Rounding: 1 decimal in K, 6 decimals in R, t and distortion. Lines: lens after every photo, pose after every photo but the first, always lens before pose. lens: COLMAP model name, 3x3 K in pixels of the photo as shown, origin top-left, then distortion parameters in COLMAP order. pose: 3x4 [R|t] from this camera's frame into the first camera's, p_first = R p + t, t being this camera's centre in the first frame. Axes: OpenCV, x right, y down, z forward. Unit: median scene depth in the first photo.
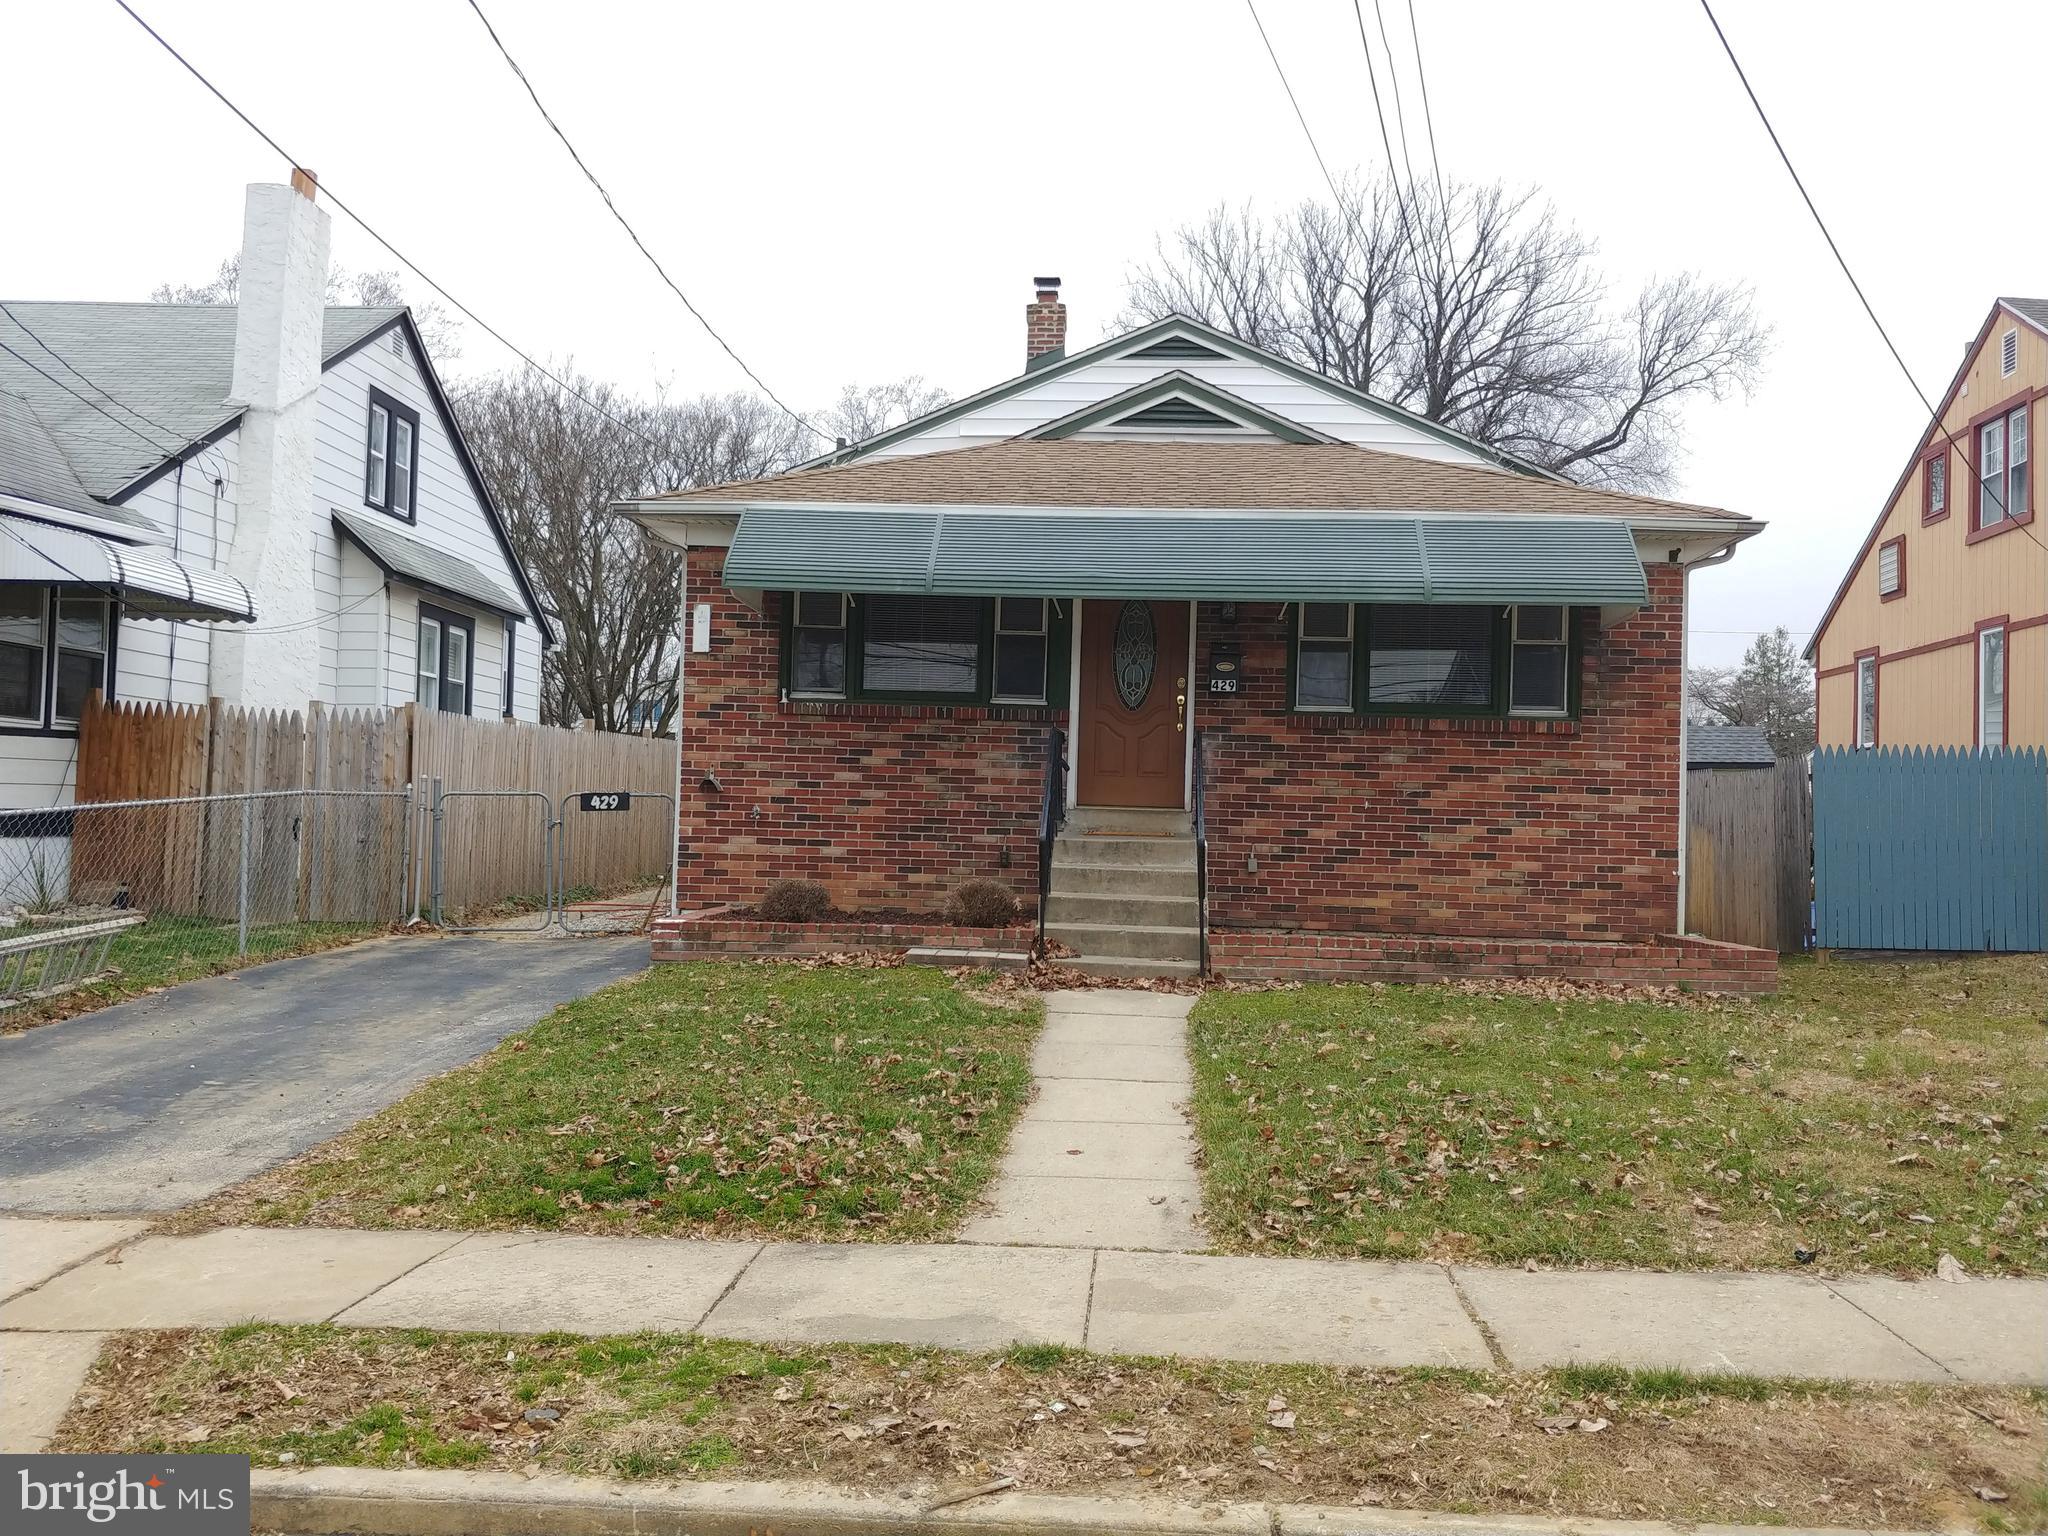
lens RADIAL K [[1815.2, 0, 1036.7], [0, 1815.2, 761.3], [0, 0, 1]] dist [0.043930, -0.080597]
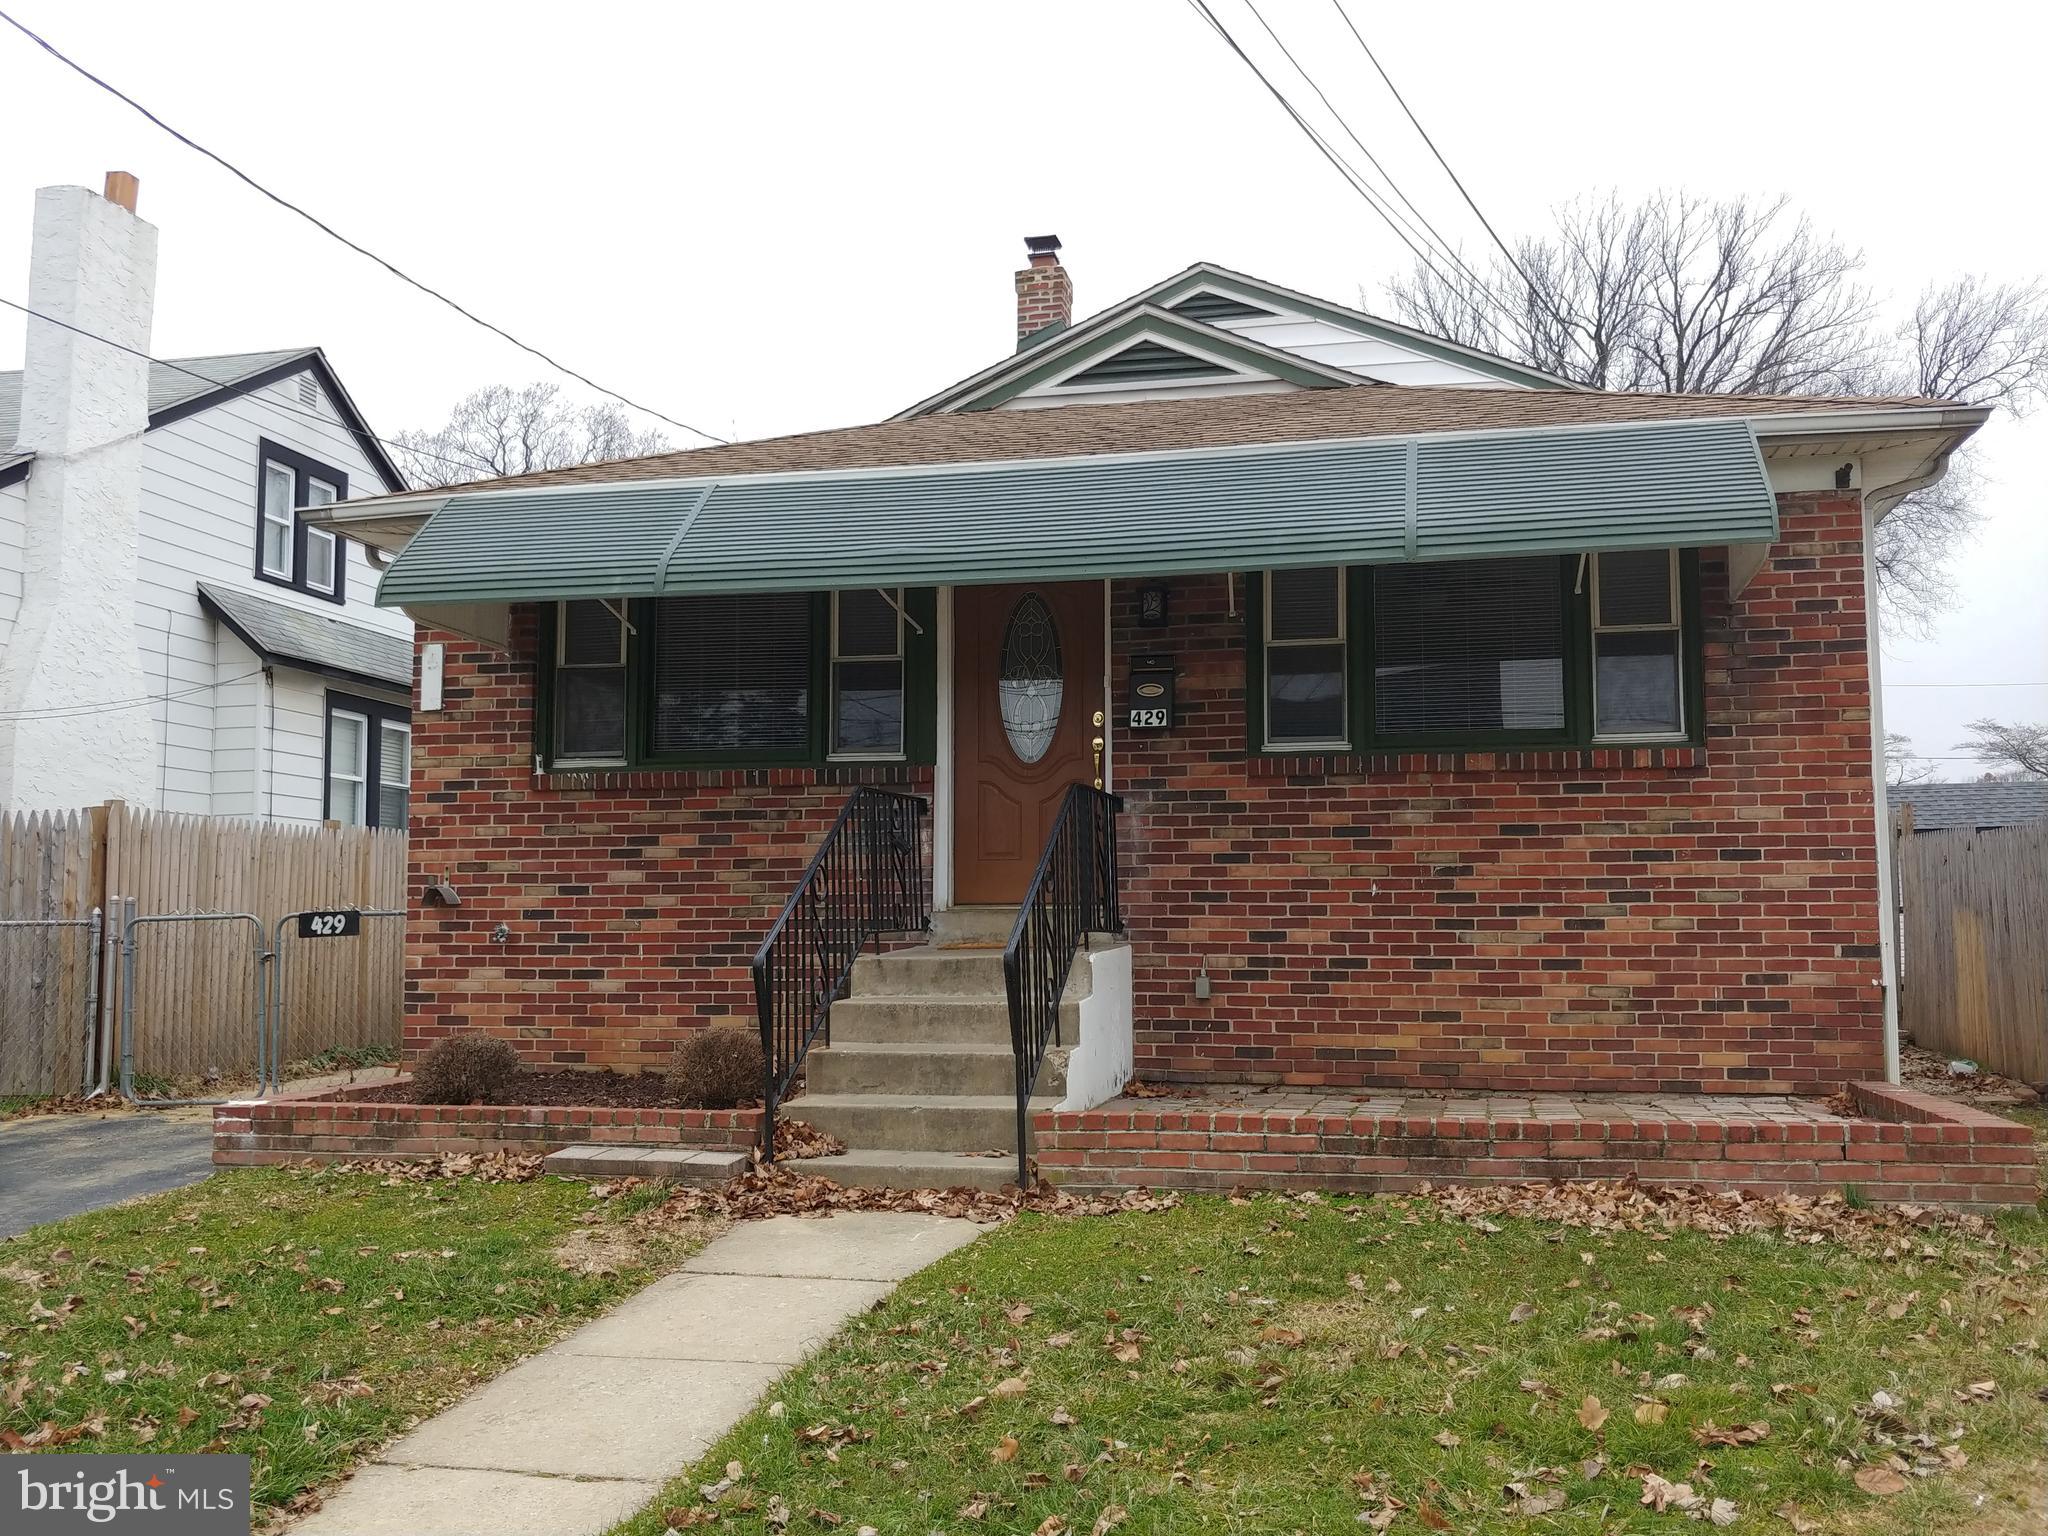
lens RADIAL K [[1815.2, 0, 1059.4], [0, 1815.2, 762.1], [0, 0, 1]] dist [0.043930, -0.080597]
pose [[0.988309, -0.046307, -0.145262, 0.164114], [0.037488, 0.997317, -0.062876, 0.014723], [0.147784, 0.056695, 0.987393, 0.332021]]
